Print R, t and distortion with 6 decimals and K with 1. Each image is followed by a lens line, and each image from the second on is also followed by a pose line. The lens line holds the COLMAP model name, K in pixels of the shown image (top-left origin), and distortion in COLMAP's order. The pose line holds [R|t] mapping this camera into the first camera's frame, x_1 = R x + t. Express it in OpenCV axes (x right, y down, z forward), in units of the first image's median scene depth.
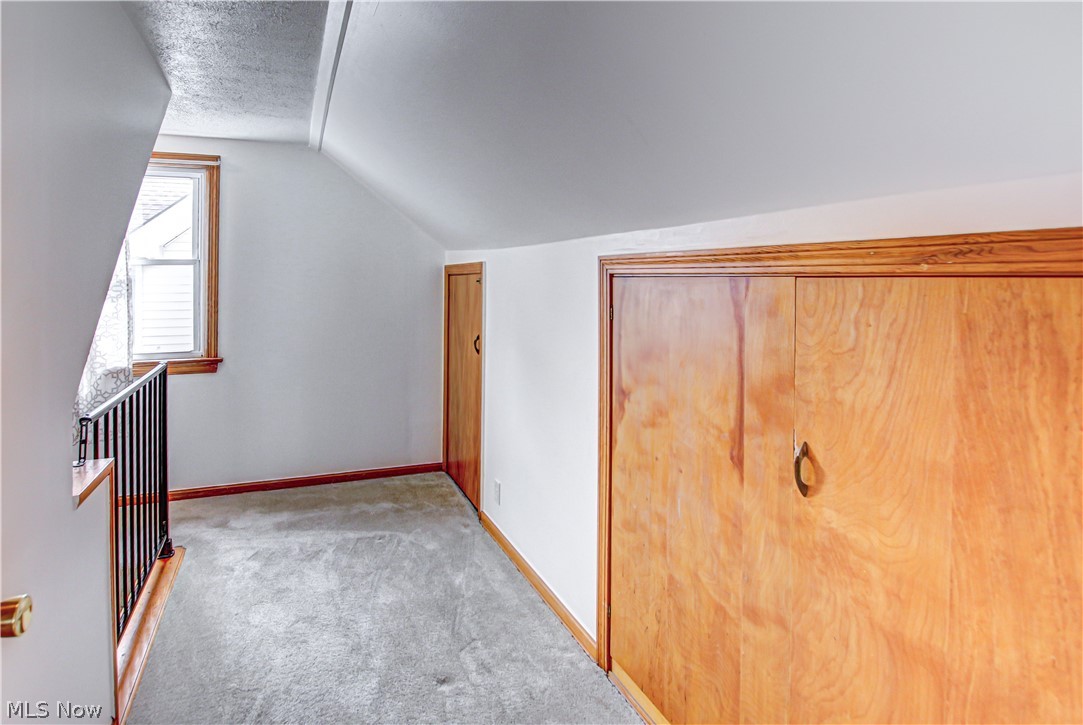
lens RADIAL K [[499.2, 0, 540.7], [0, 499.2, 374.0], [0, 0, 1]] dist [-0.028724, 0.001934]
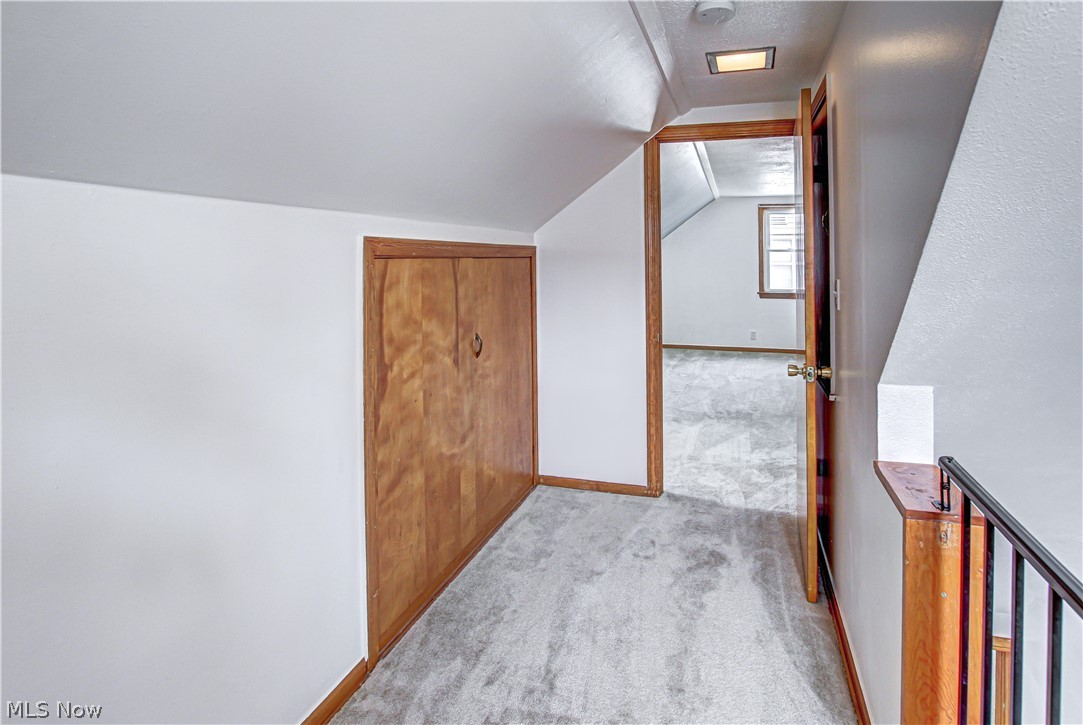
lens RADIAL K [[499.2, 0, 540.7], [0, 499.2, 374.0], [0, 0, 1]] dist [-0.028724, 0.001934]
pose [[0.891742, -0.025716, 0.451813, -0.077998], [0.011556, 0.999353, 0.034073, 0.088412], [-0.452396, -0.025163, 0.891462, -0.401616]]
